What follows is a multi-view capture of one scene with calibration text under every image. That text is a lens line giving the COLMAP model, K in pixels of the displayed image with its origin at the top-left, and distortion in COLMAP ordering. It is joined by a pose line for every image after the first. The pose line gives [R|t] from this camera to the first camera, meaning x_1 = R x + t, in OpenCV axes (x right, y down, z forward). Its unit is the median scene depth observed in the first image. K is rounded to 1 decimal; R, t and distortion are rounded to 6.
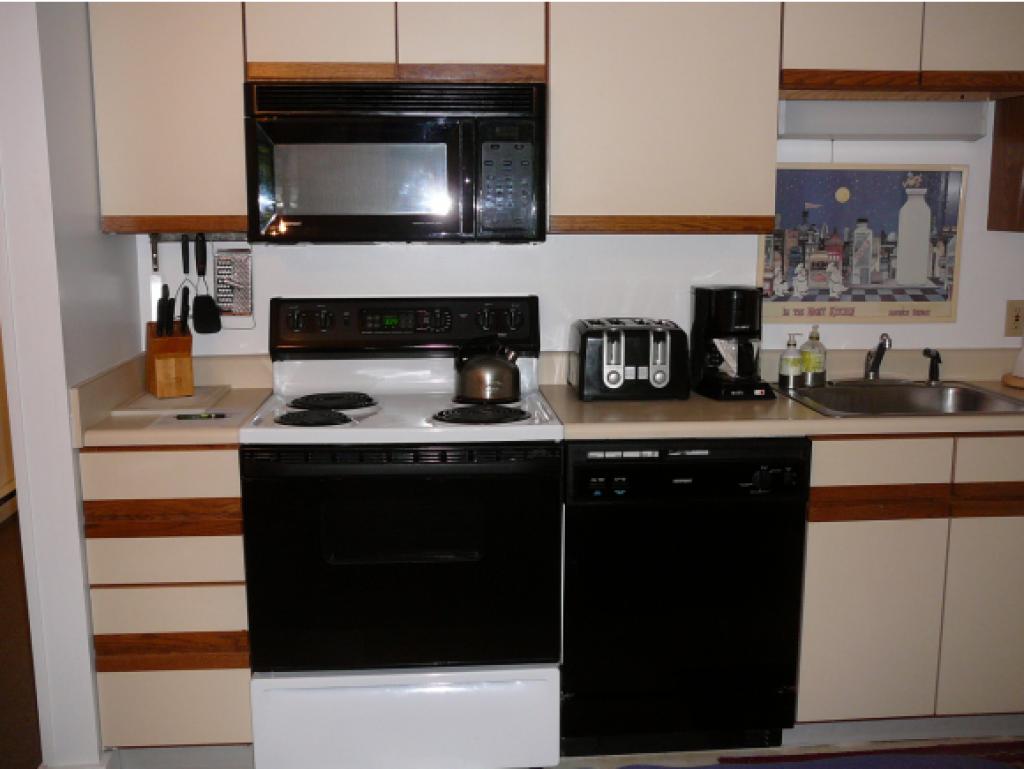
lens RADIAL K [[1039.2, 0, 512.0], [0, 1039.2, 384.5], [0, 0, 1]] dist [-0.086487, 0.181699]
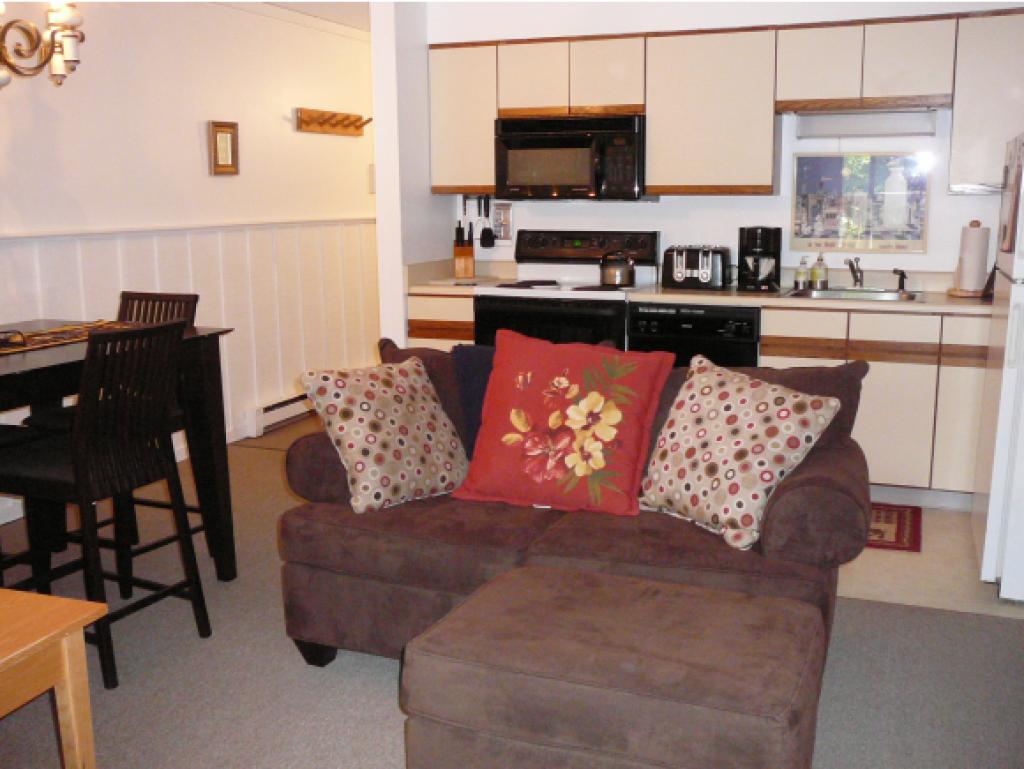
lens RADIAL K [[1039.2, 0, 512.0], [0, 1039.2, 384.5], [0, 0, 1]] dist [-0.086487, 0.181699]
pose [[0.901560, 0.076486, -0.425840, 0.572516], [-0.064720, 0.997017, 0.042055, 0.116181], [0.427787, -0.010355, 0.903820, -0.698247]]
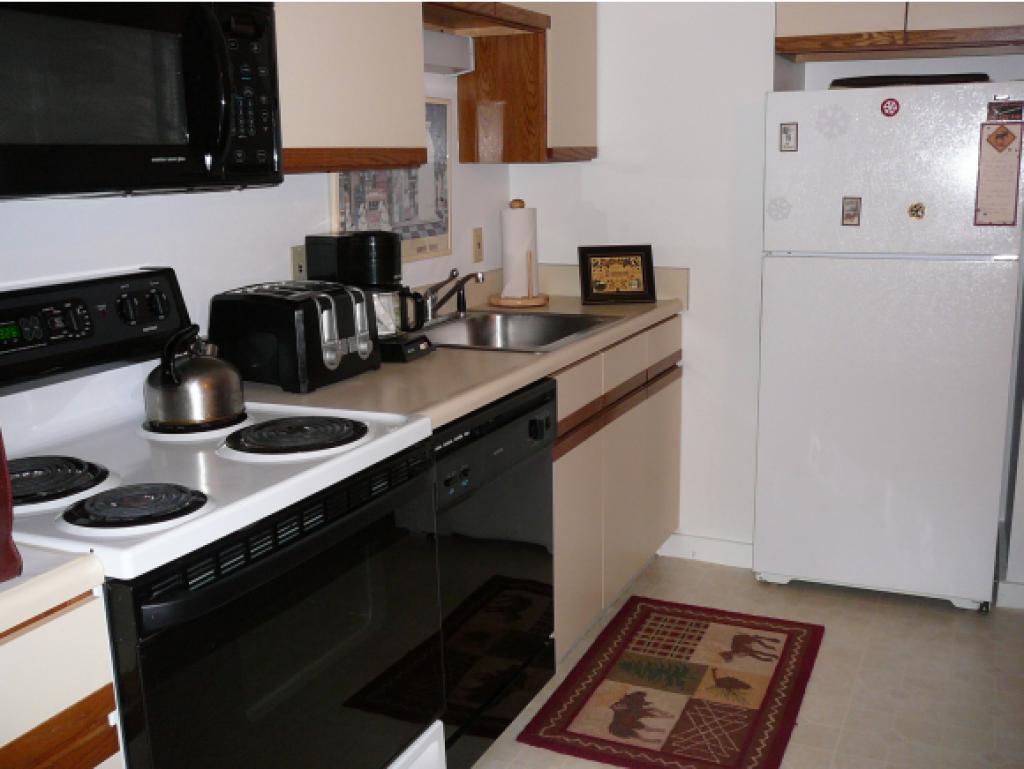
lens RADIAL K [[1054.3, 0, 512.0], [0, 1054.3, 384.5], [0, 0, 1]] dist [-0.016785, 0.002164]
pose [[0.496053, -0.192887, 0.846597, -0.478207], [0.160458, 0.978585, 0.128940, -0.061965], [-0.853337, 0.071882, 0.516380, 0.437366]]
